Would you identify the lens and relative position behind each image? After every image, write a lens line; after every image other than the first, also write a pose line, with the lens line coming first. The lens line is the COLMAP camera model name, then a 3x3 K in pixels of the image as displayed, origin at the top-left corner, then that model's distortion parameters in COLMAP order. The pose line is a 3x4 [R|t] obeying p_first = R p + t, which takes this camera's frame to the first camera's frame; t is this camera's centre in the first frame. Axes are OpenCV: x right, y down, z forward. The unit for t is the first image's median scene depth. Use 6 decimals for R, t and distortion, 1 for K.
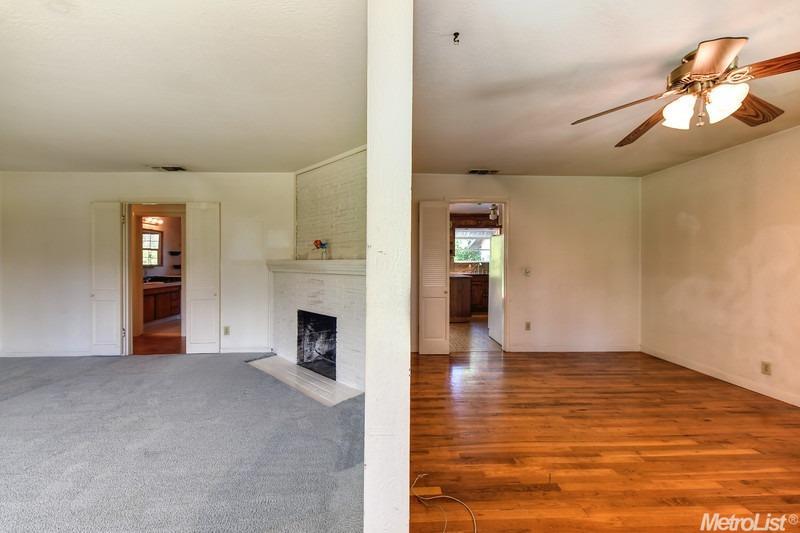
lens RADIAL K [[314.8, 0, 400.3], [0, 314.8, 270.6], [0, 0, 1]] dist [-0.002281, -0.000317]
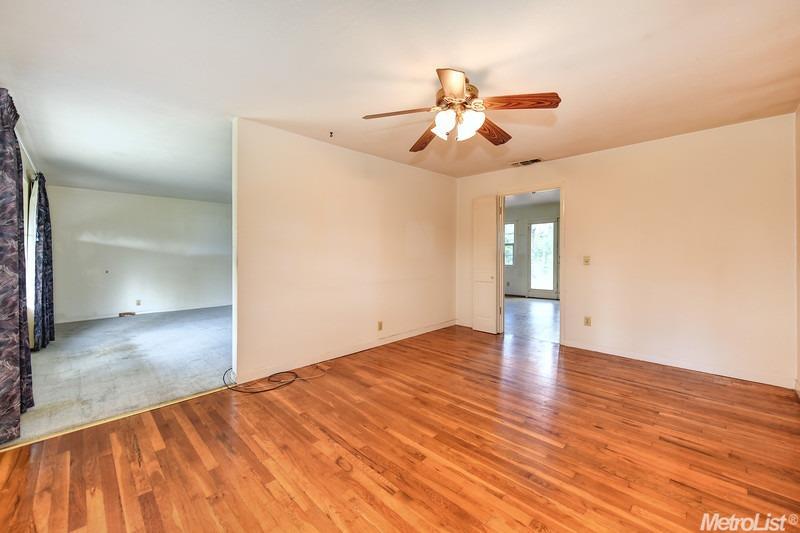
lens RADIAL K [[317.5, 0, 400.0], [0, 317.5, 266.5], [0, 0, 1]] dist [-0.000156, -0.000086]
pose [[0.695574, 0.031791, -0.717751, 1.661897], [-0.010894, 0.999372, 0.033708, -0.010989], [0.718372, -0.015627, 0.695483, -0.048191]]
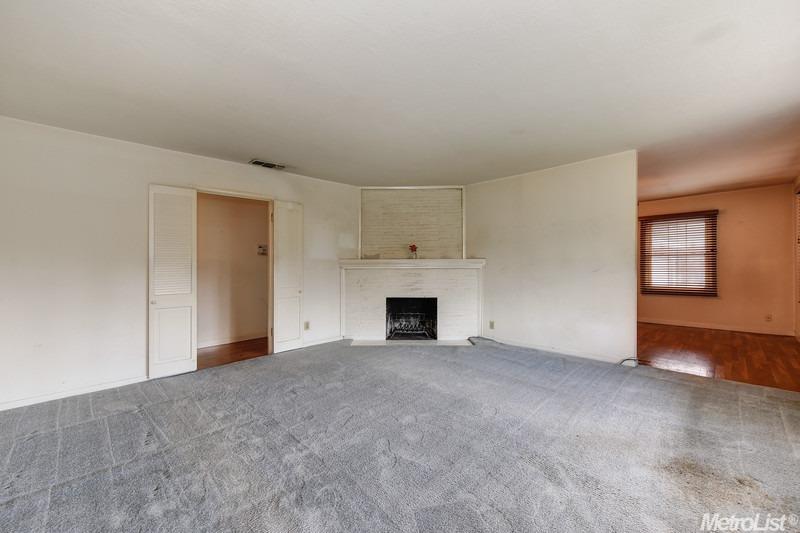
lens RADIAL K [[329.2, 0, 417.2], [0, 329.2, 270.1], [0, 0, 1]] dist [0.000197, -0.000293]
pose [[0.727080, -0.016887, 0.686345, -0.202608], [0.018835, 0.999812, 0.004646, 0.001318], [-0.686294, 0.009550, 0.727261, -0.011276]]
